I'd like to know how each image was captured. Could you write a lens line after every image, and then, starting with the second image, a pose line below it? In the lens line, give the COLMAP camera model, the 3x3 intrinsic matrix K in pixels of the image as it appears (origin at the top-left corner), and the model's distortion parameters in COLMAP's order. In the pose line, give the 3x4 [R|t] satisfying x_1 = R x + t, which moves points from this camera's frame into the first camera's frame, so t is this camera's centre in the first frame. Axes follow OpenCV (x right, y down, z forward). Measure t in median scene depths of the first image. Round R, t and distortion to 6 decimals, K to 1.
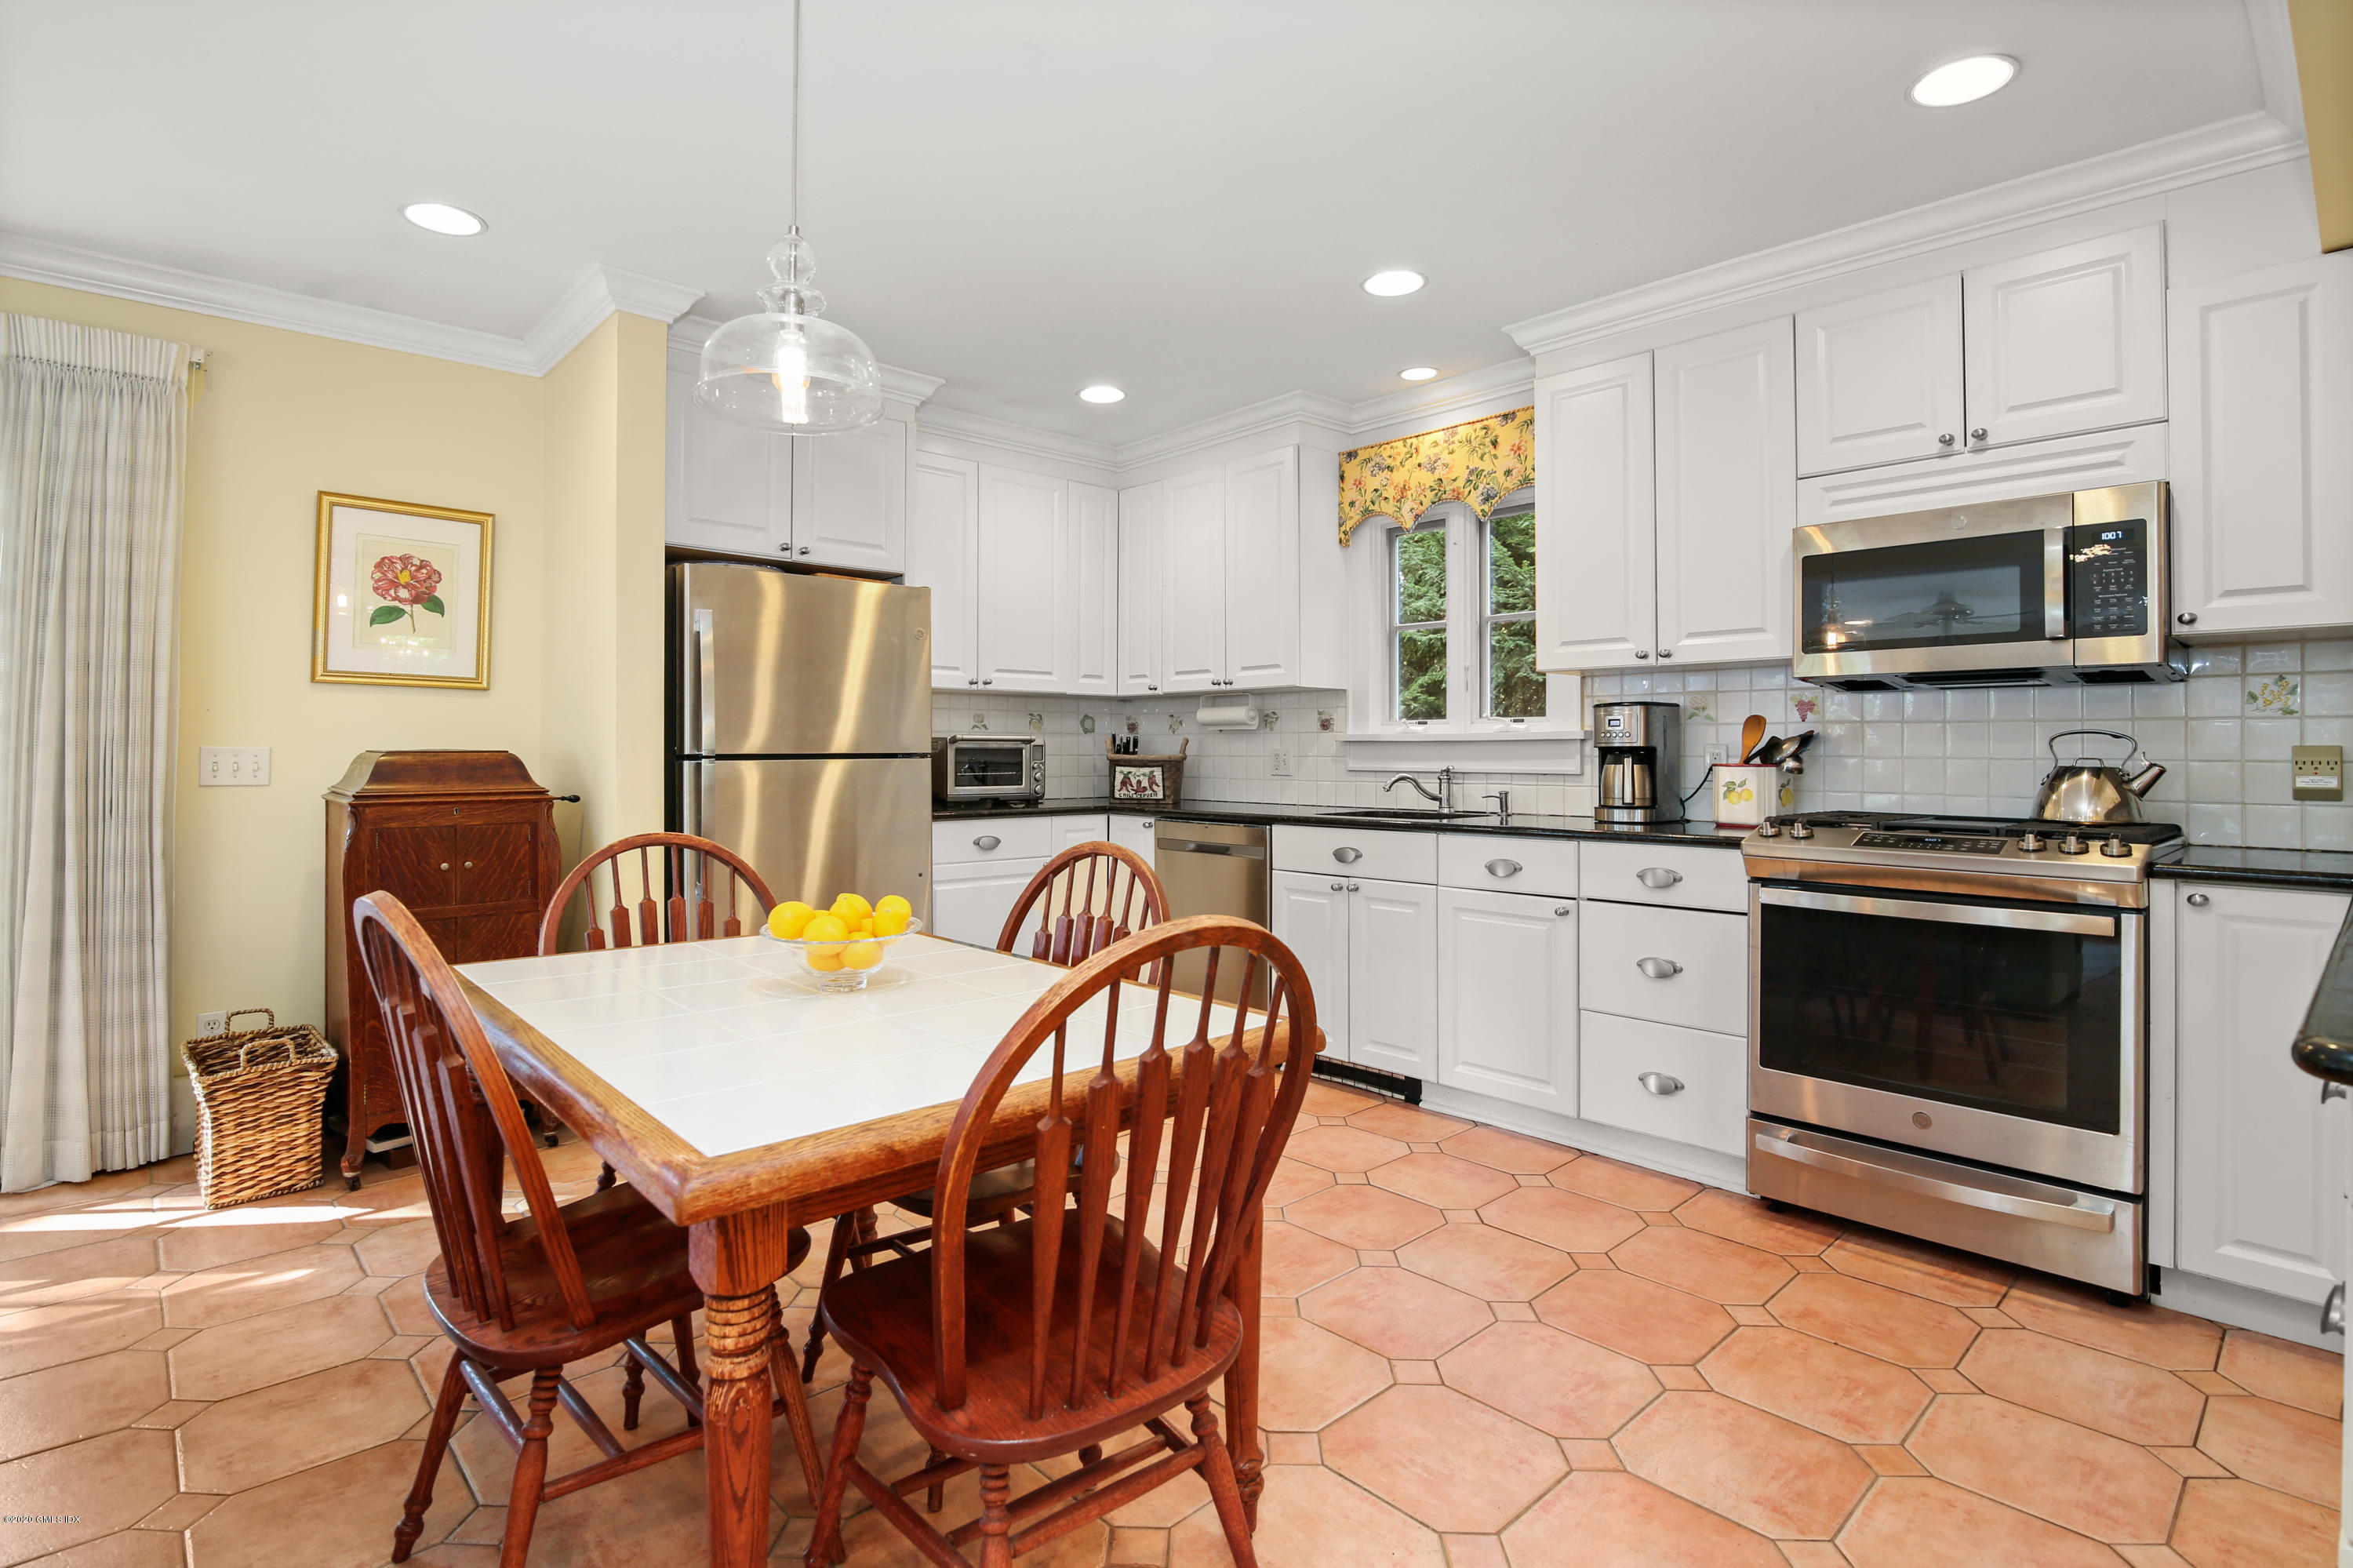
lens RADIAL K [[1141.6, 0, 1172.8], [0, 1141.6, 730.2], [0, 0, 1]] dist [-0.010171, 0.000559]
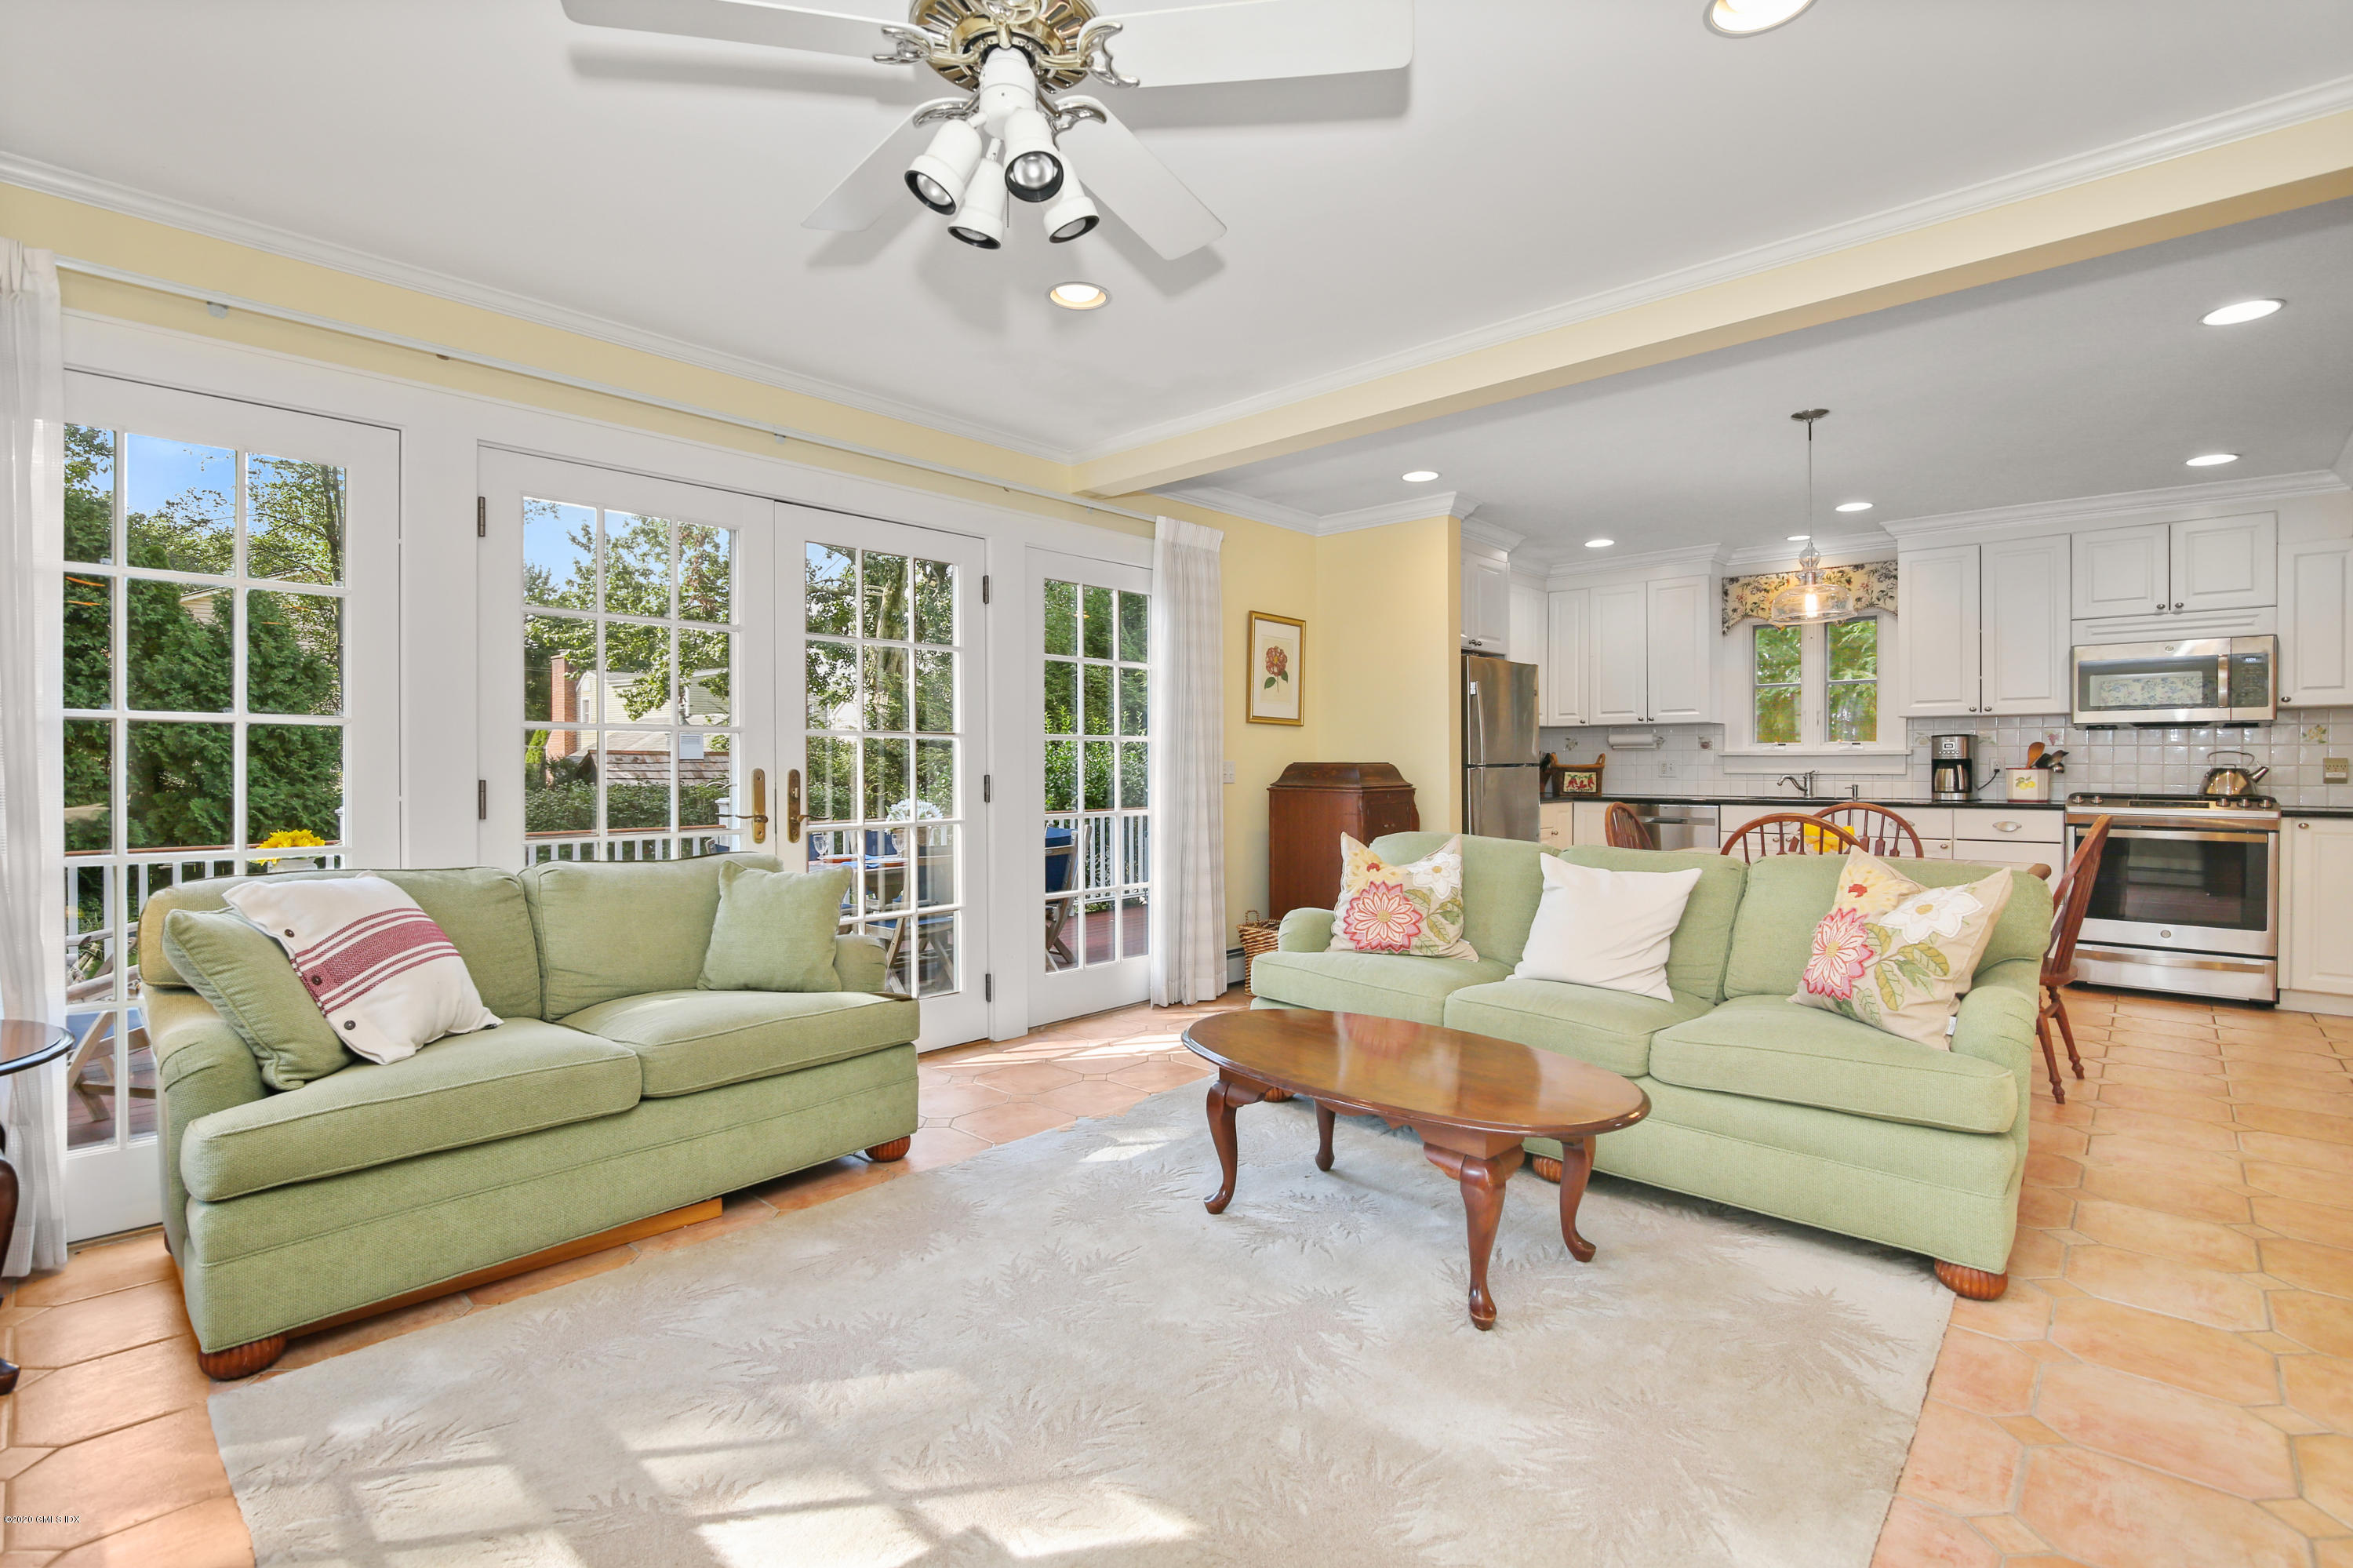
lens RADIAL K [[1083.2, 0, 1177.3], [0, 1083.2, 763.9], [0, 0, 1]] dist [-0.013408, 0.000669]
pose [[0.997054, -0.001570, 0.076681, -1.023024], [0.000130, 0.999824, 0.018771, -0.010508], [-0.076697, -0.018706, 0.996879, -0.651593]]
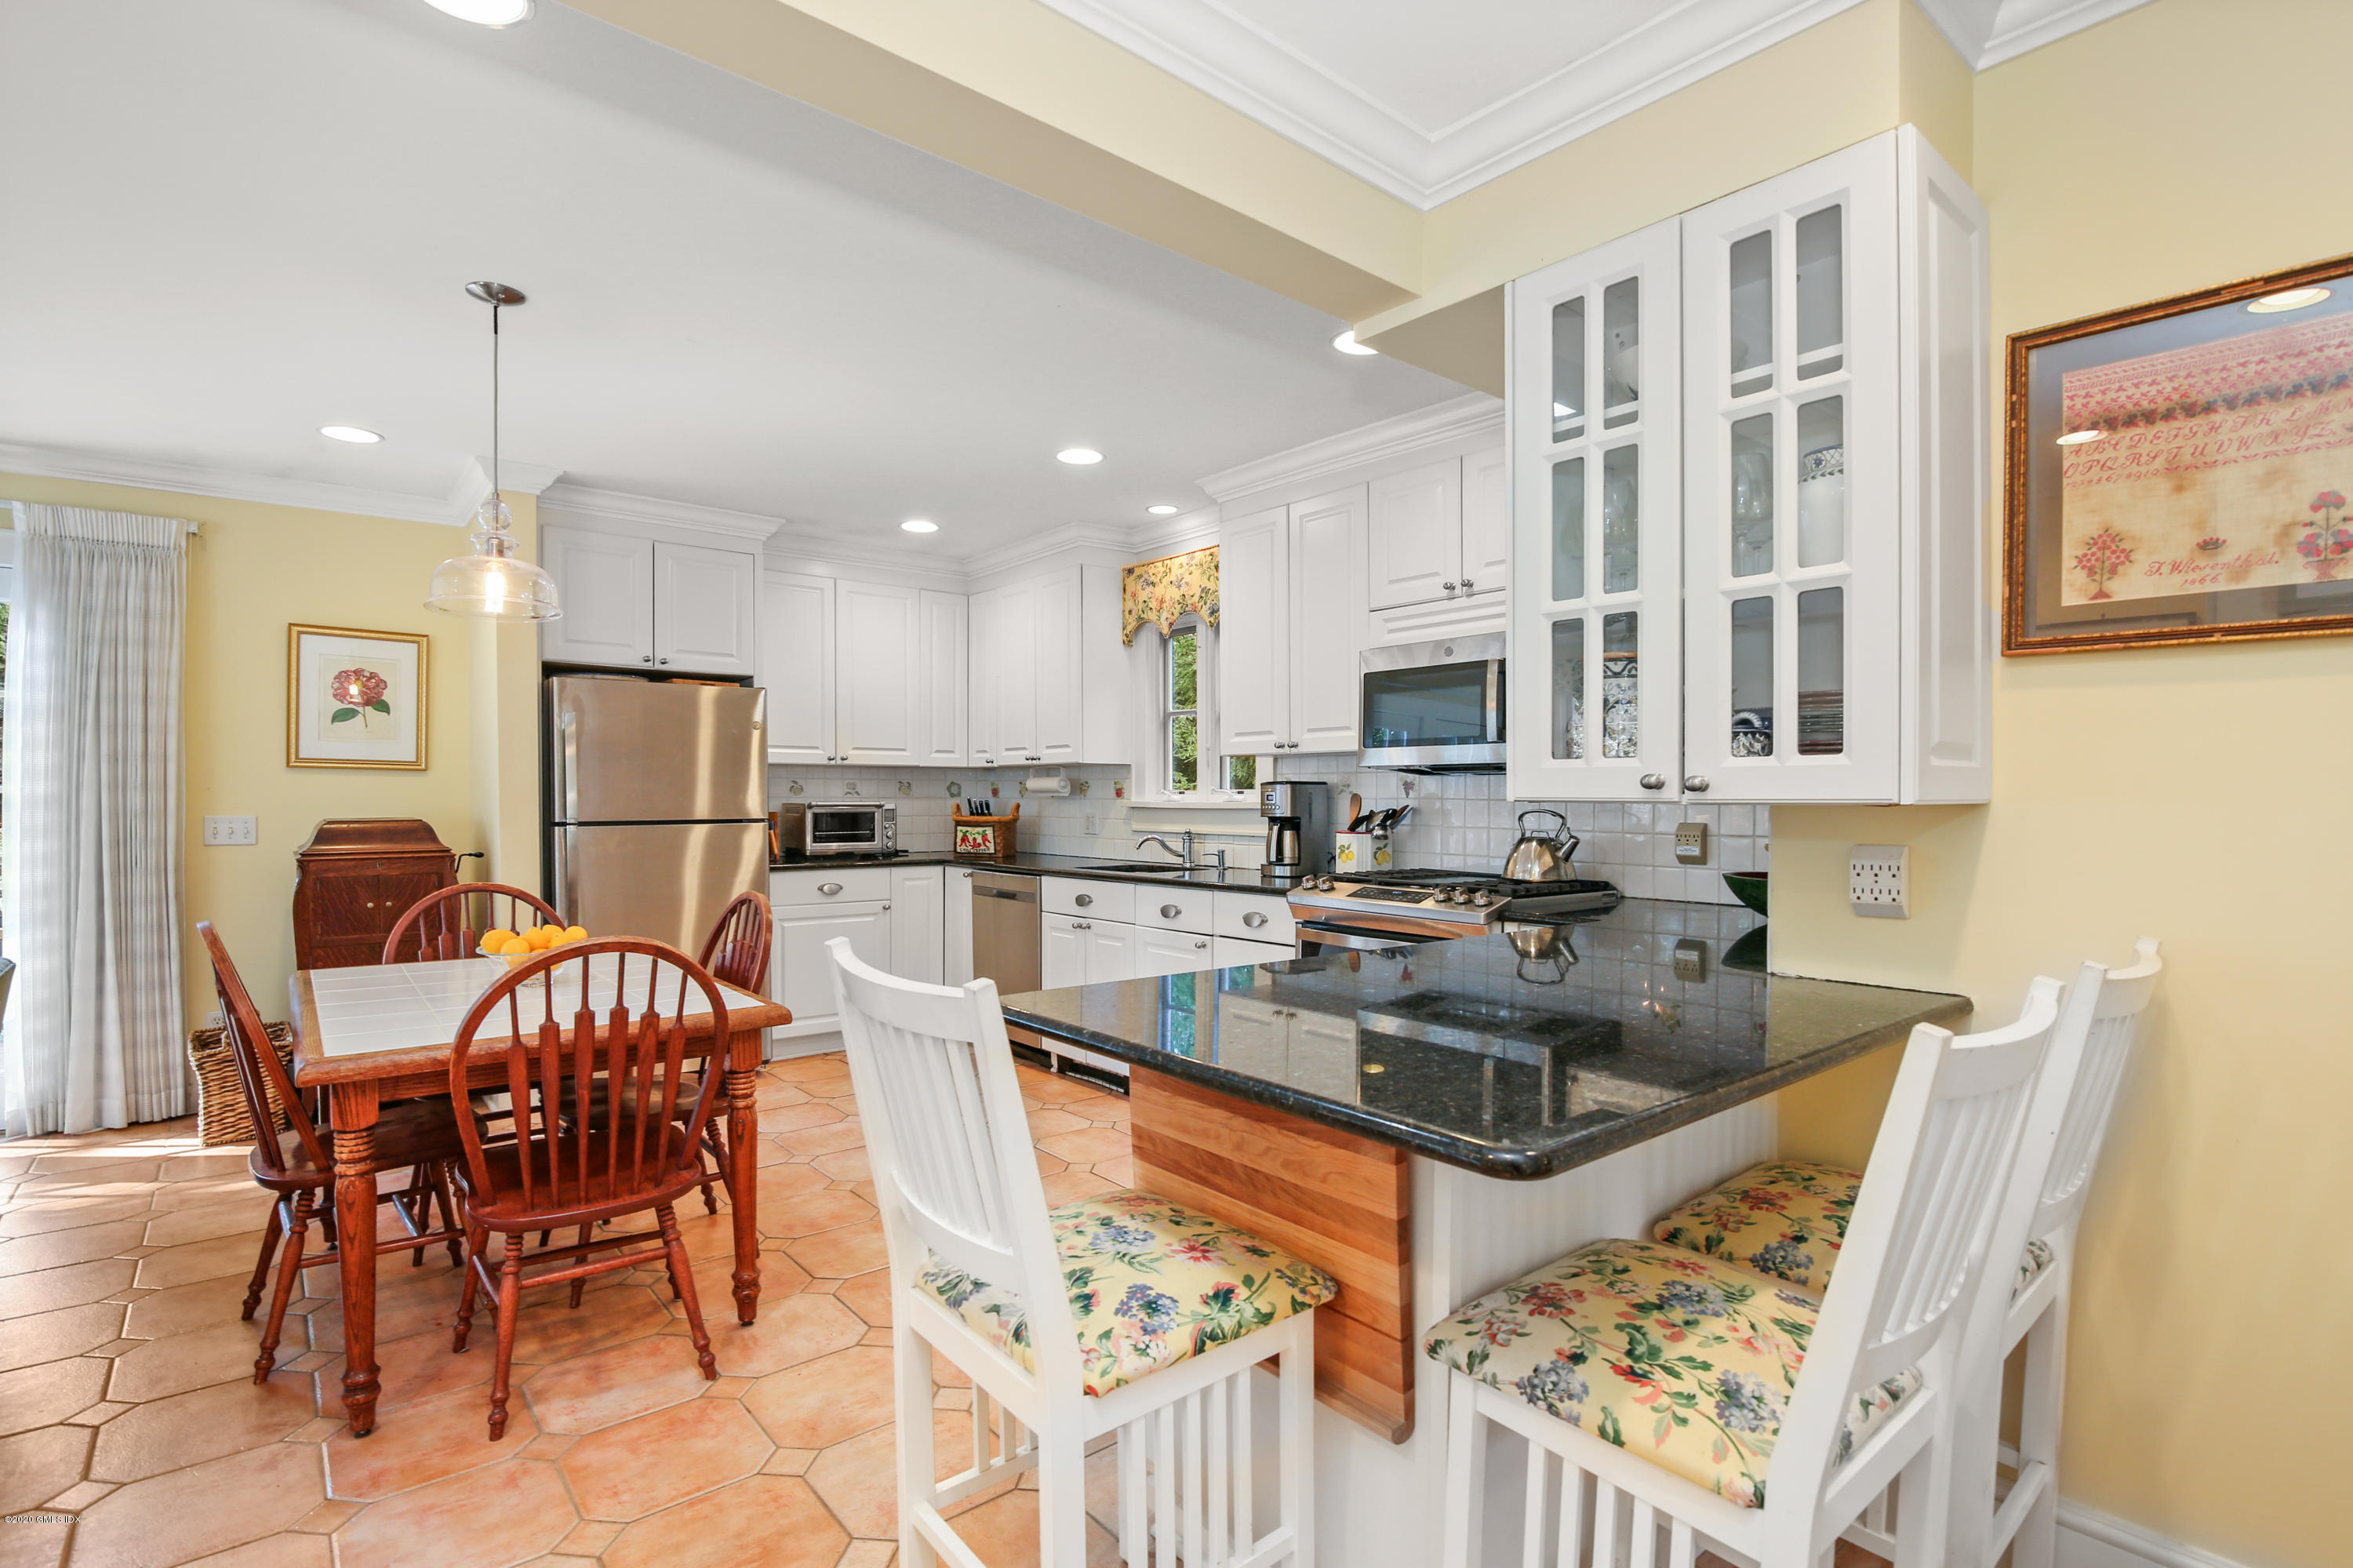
lens RADIAL K [[1117.1, 0, 1184.9], [0, 1117.1, 806.9], [0, 0, 1]] dist [-0.010018, 0.000002]
pose [[0.998677, 0.000778, -0.051424, 0.373974], [0.000625, 0.999628, 0.027275, -0.031458], [0.051426, -0.027271, 0.998304, -0.257215]]
